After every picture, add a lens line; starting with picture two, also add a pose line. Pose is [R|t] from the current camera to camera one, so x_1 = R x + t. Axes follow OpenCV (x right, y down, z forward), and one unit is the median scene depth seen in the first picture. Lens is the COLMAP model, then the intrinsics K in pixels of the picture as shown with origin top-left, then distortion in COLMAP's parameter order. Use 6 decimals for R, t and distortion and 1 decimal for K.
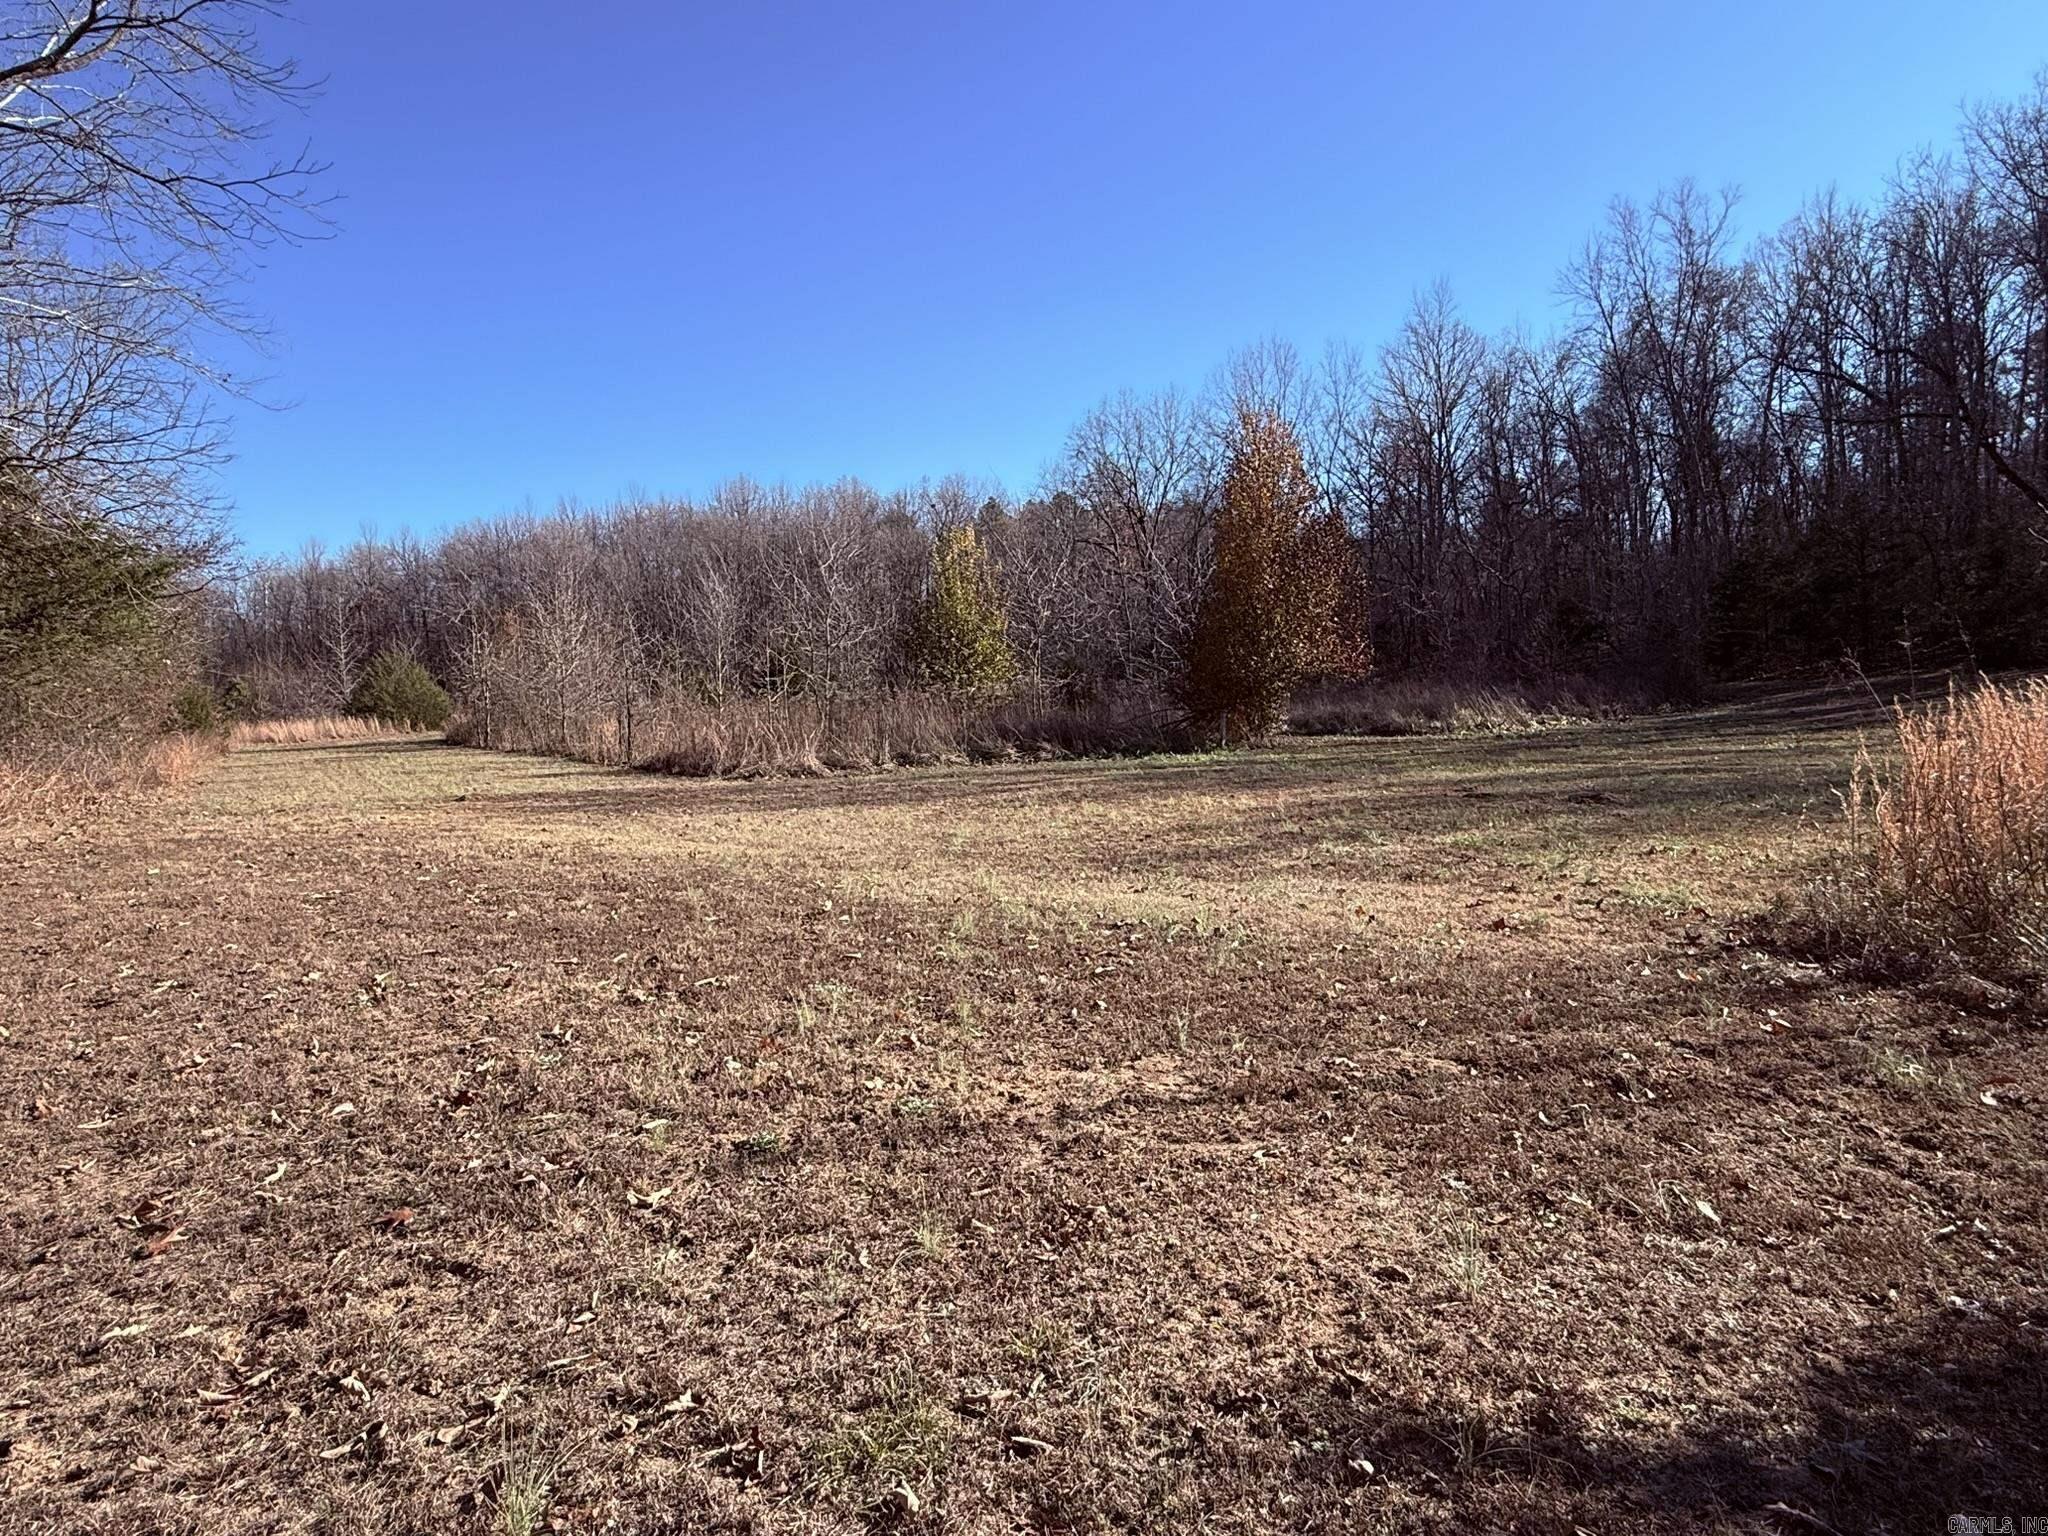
lens RADIAL K [[1165.6, 0, 1021.7], [0, 1165.6, 763.1], [0, 0, 1]] dist [0.001417, -0.000300]
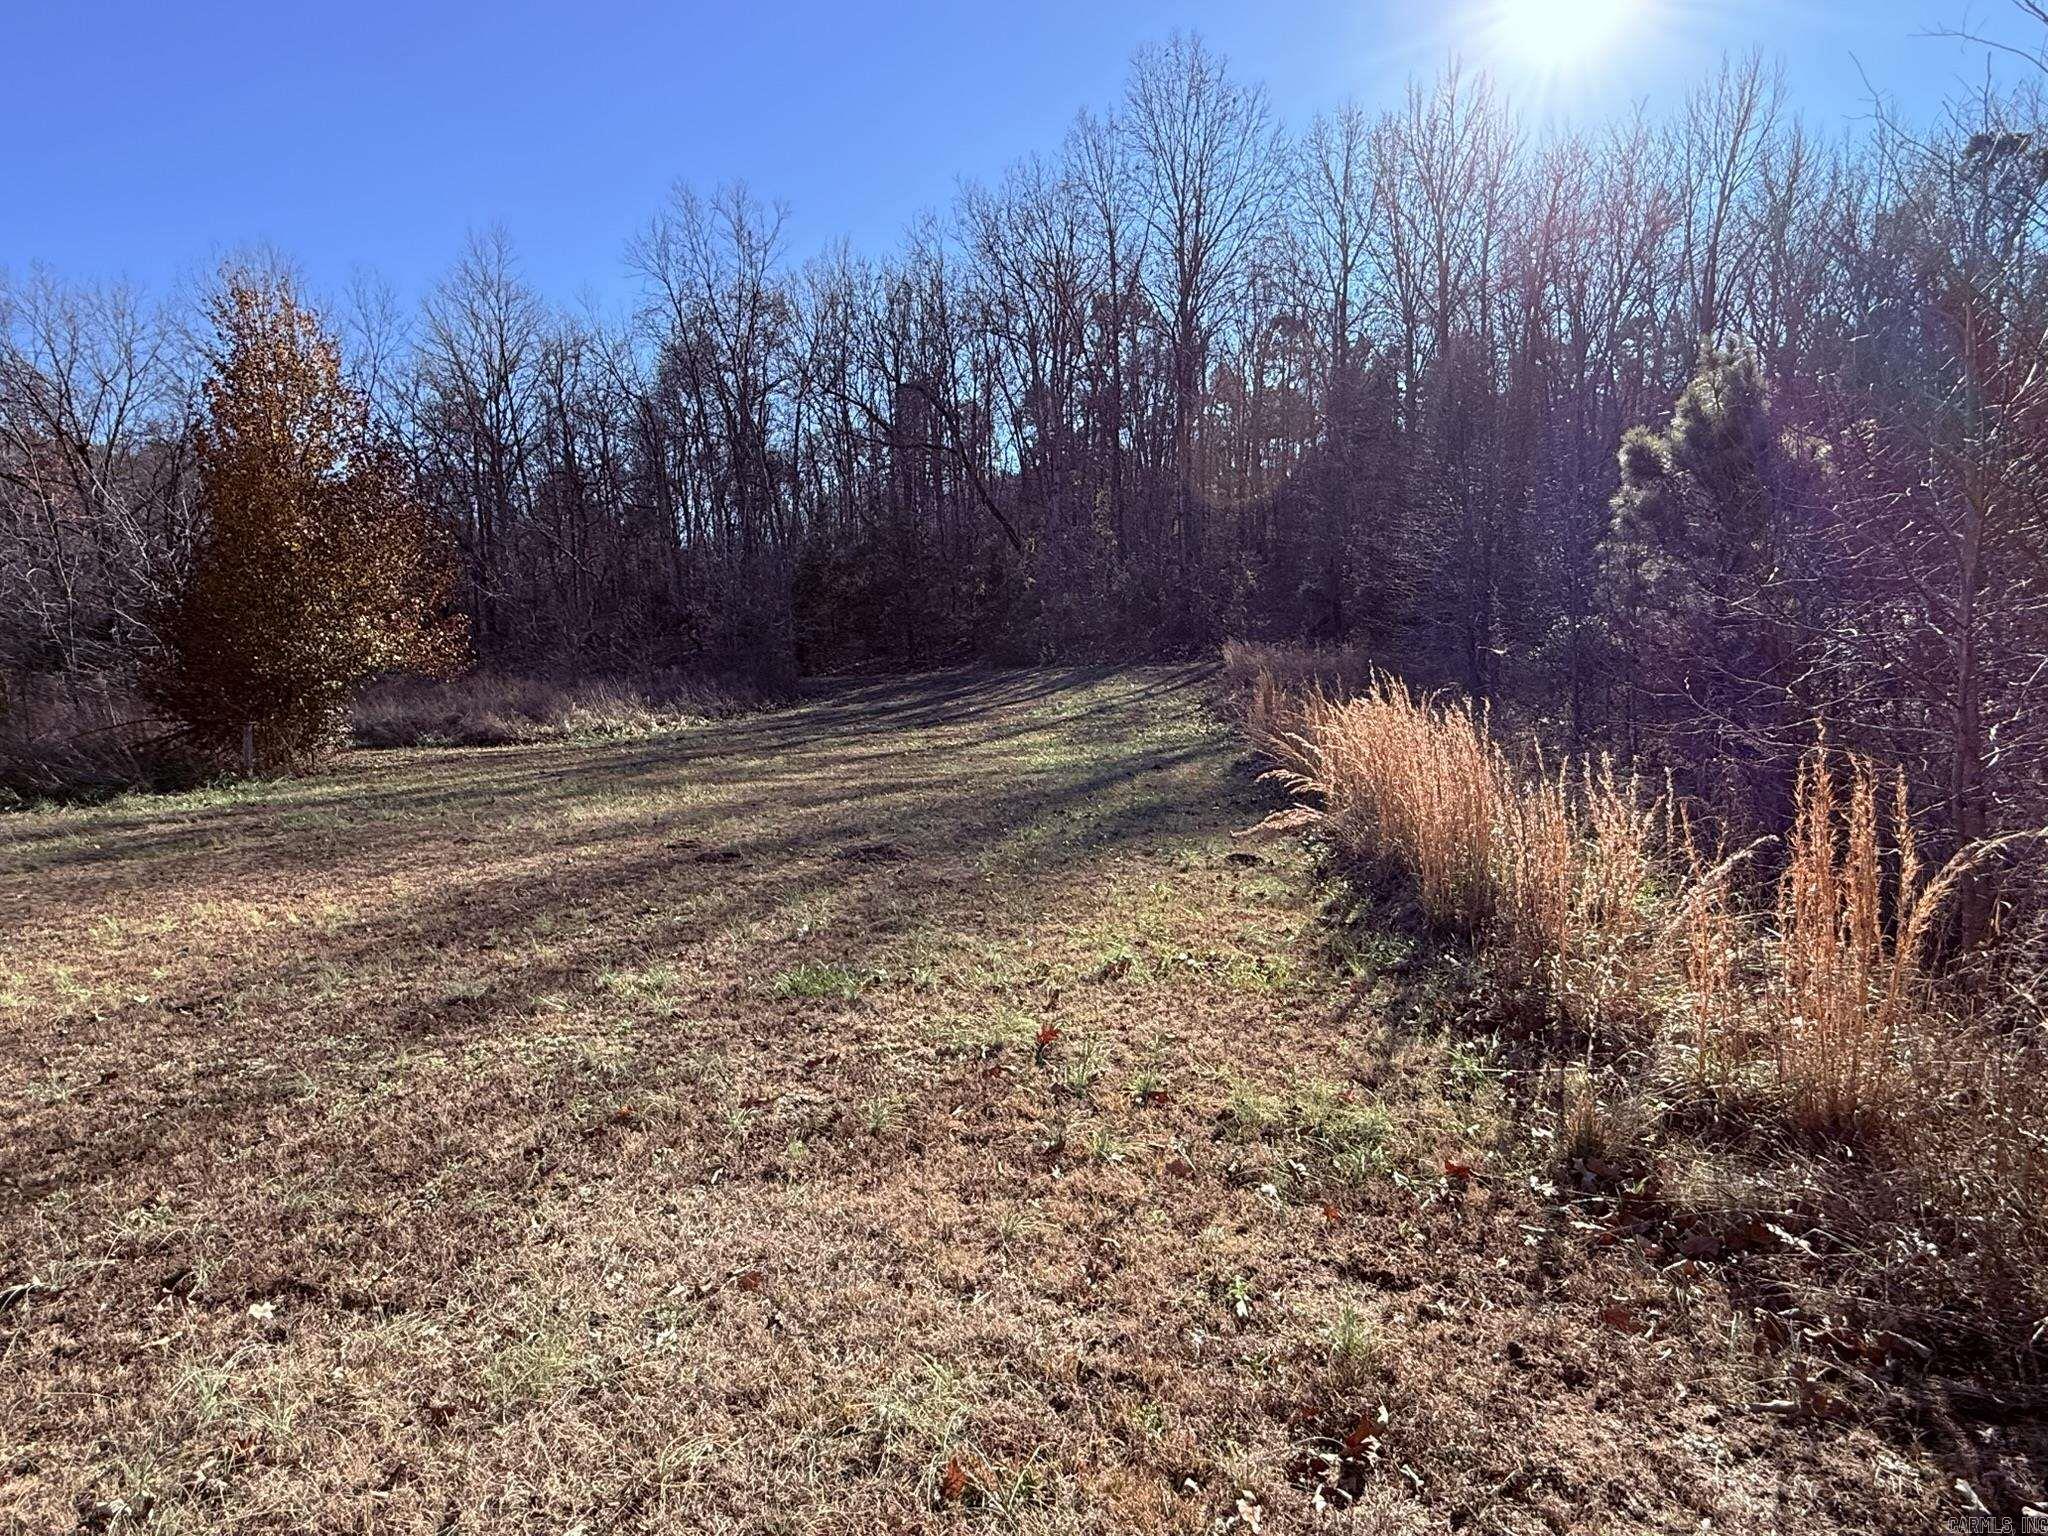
lens RADIAL K [[1165.6, 0, 1014.7], [0, 1165.6, 771.6], [0, 0, 1]] dist [0.001417, -0.000300]
pose [[0.721743, -0.052476, 0.690169, 0.015465], [0.041860, 0.998606, 0.032153, -0.011104], [-0.690894, 0.005684, 0.722933, 0.119189]]
